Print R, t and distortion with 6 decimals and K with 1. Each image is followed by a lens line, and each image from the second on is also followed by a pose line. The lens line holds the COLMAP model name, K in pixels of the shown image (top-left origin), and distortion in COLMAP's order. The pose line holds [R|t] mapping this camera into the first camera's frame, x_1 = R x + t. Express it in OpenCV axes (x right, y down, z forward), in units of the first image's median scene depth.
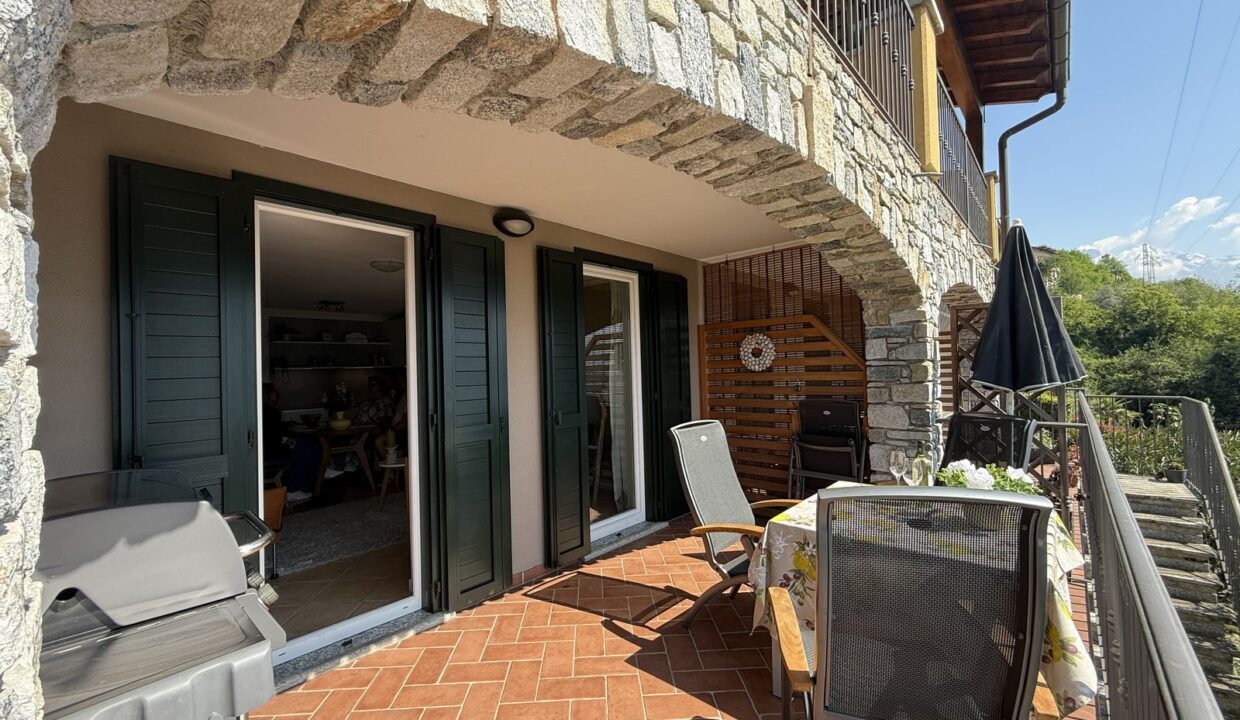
lens RADIAL K [[497.2, 0, 617.9], [0, 497.2, 360.6], [0, 0, 1]] dist [0.002606, 0.000155]
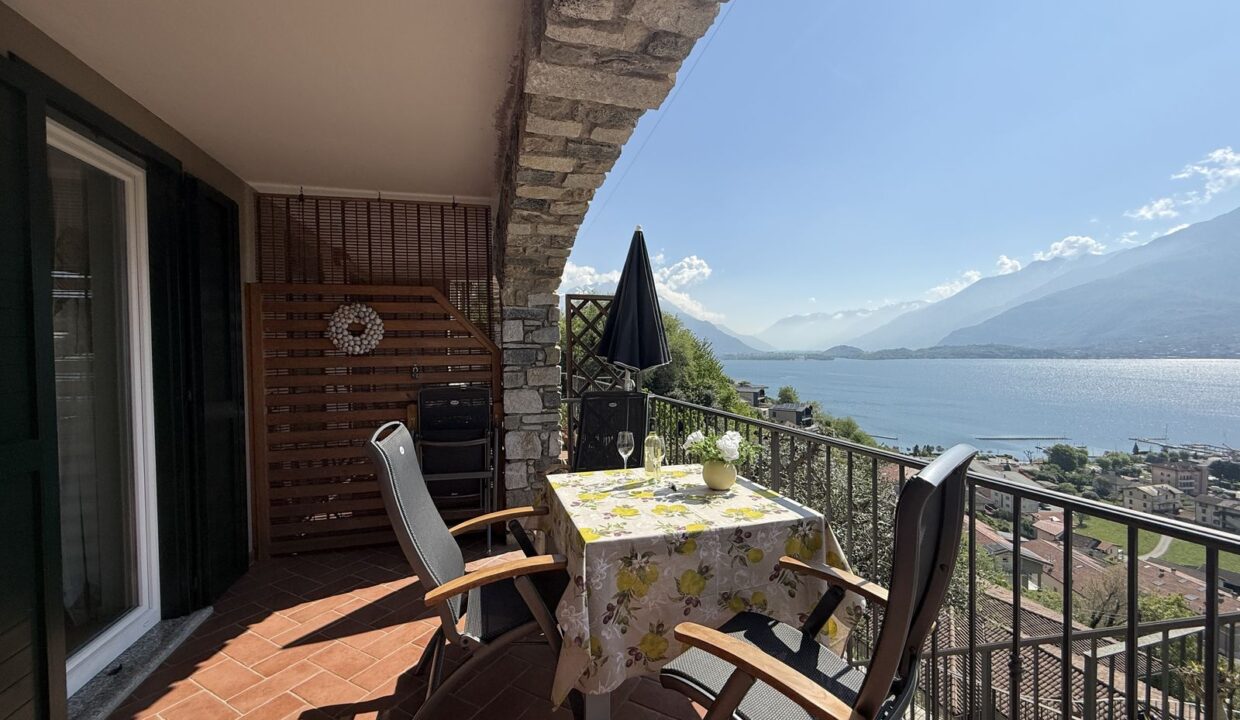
lens RADIAL K [[497.2, 0, 617.9], [0, 497.2, 360.6], [0, 0, 1]] dist [0.002606, 0.000155]
pose [[0.526821, 0.005001, 0.849962, -0.181771], [-0.015704, 0.999869, 0.003851, 0.026743], [-0.849831, -0.015377, 0.526830, 0.336856]]
